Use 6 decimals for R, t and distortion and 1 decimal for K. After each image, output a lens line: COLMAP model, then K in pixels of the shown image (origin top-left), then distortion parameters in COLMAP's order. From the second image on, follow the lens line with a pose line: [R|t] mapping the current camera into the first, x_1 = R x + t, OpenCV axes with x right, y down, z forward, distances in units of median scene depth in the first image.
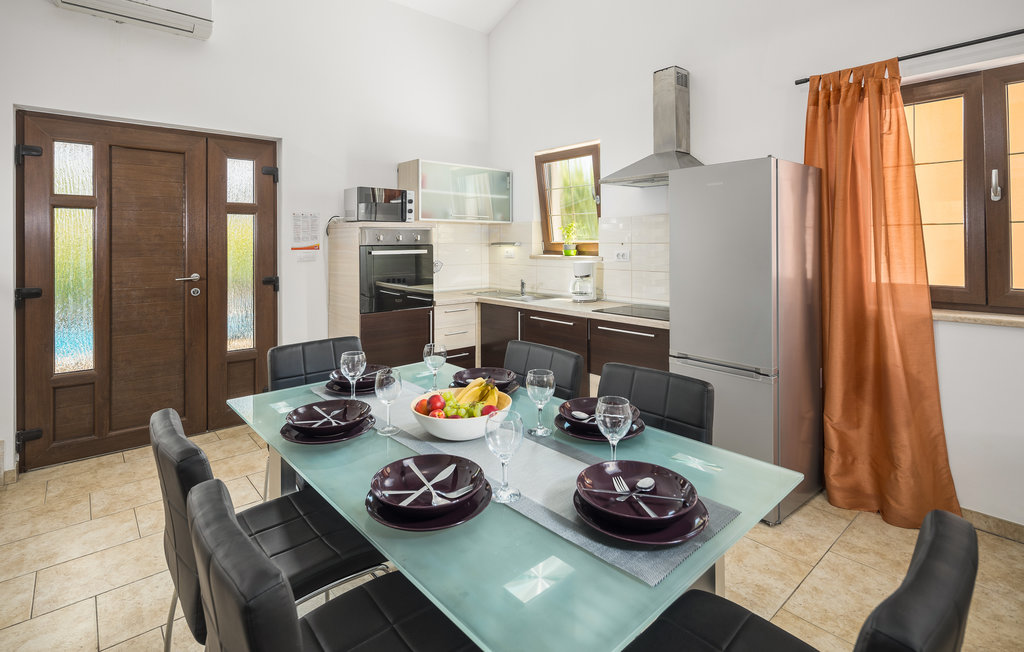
lens RADIAL K [[609.1, 0, 481.2], [0, 609.1, 235.9], [0, 0, 1]] dist [0.064695, 0.000634]
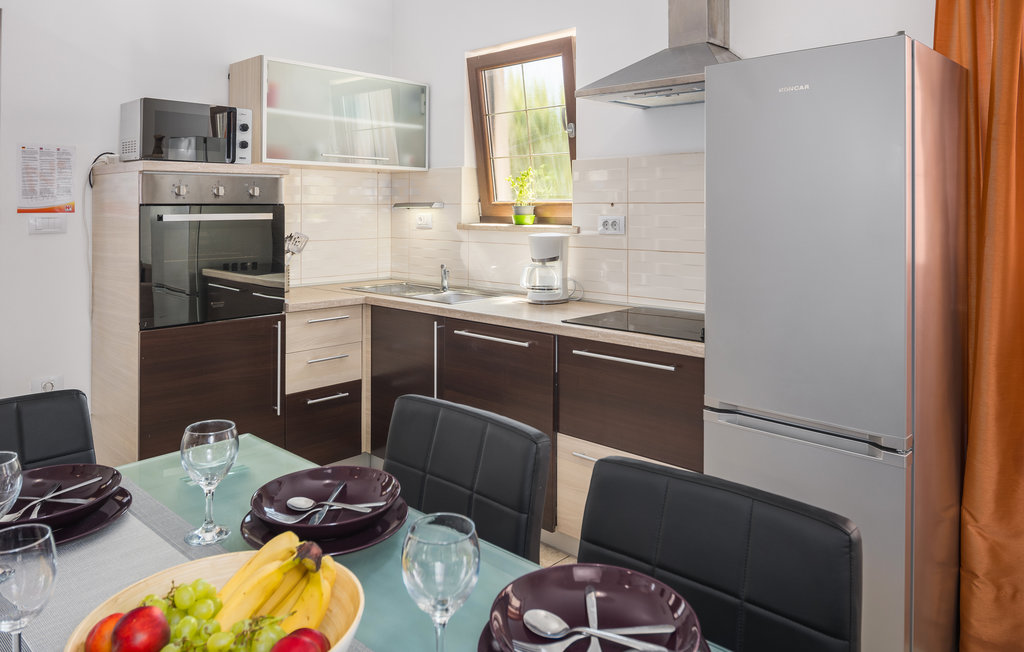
lens RADIAL K [[609.1, 0, 481.2], [0, 609.1, 235.9], [0, 0, 1]] dist [0.064695, 0.000634]
pose [[0.997394, 0.000018, 0.072151, 0.061400], [-0.003152, 0.999056, 0.043317, 0.018091], [-0.072082, -0.043432, 0.996453, 0.413334]]
